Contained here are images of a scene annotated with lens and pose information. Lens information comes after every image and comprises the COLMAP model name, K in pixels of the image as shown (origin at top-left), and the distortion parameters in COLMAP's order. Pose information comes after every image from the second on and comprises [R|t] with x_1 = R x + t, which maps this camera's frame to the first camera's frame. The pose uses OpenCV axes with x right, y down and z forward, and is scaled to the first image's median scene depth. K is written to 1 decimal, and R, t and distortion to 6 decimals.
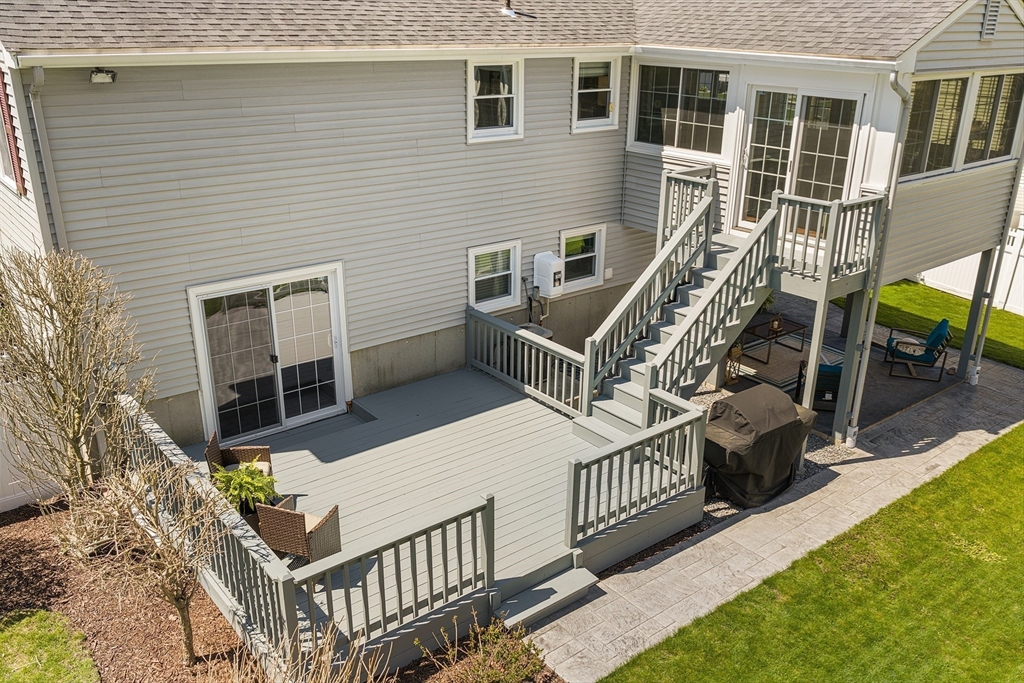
lens RADIAL K [[863.6, 0, 537.1], [0, 863.6, 343.0], [0, 0, 1]] dist [0.001449, 0.015349]
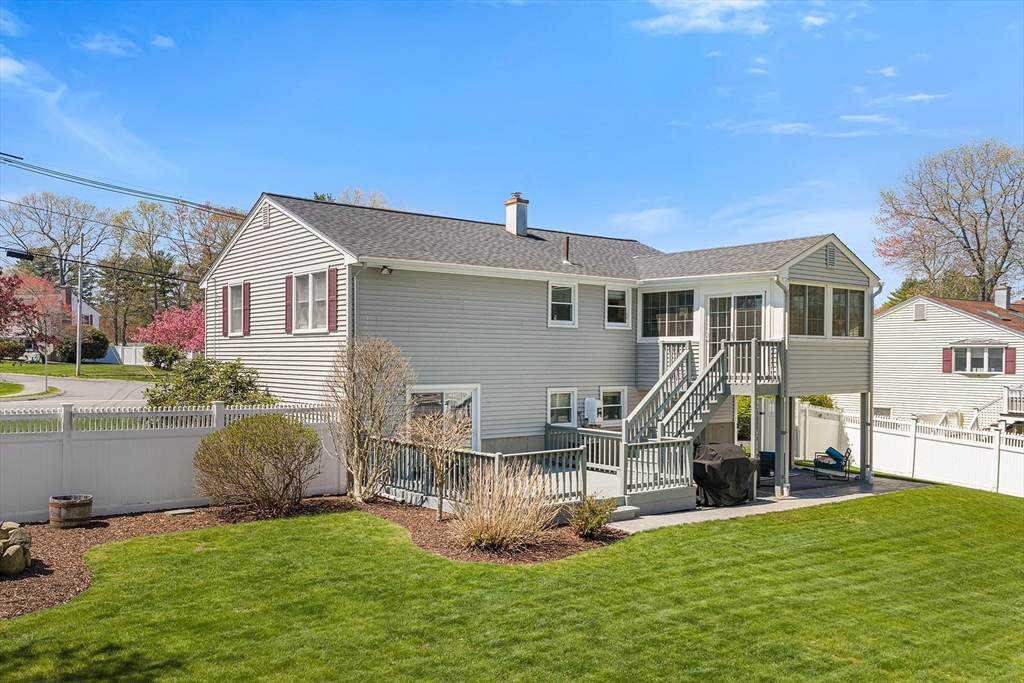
lens RADIAL K [[863.6, 0, 537.1], [0, 863.6, 343.0], [0, 0, 1]] dist [0.001449, 0.015349]
pose [[0.999930, -0.010255, 0.005882, -0.112779], [0.011705, 0.928548, -0.371027, 0.449295], [-0.001657, 0.371070, 0.928603, -0.615975]]
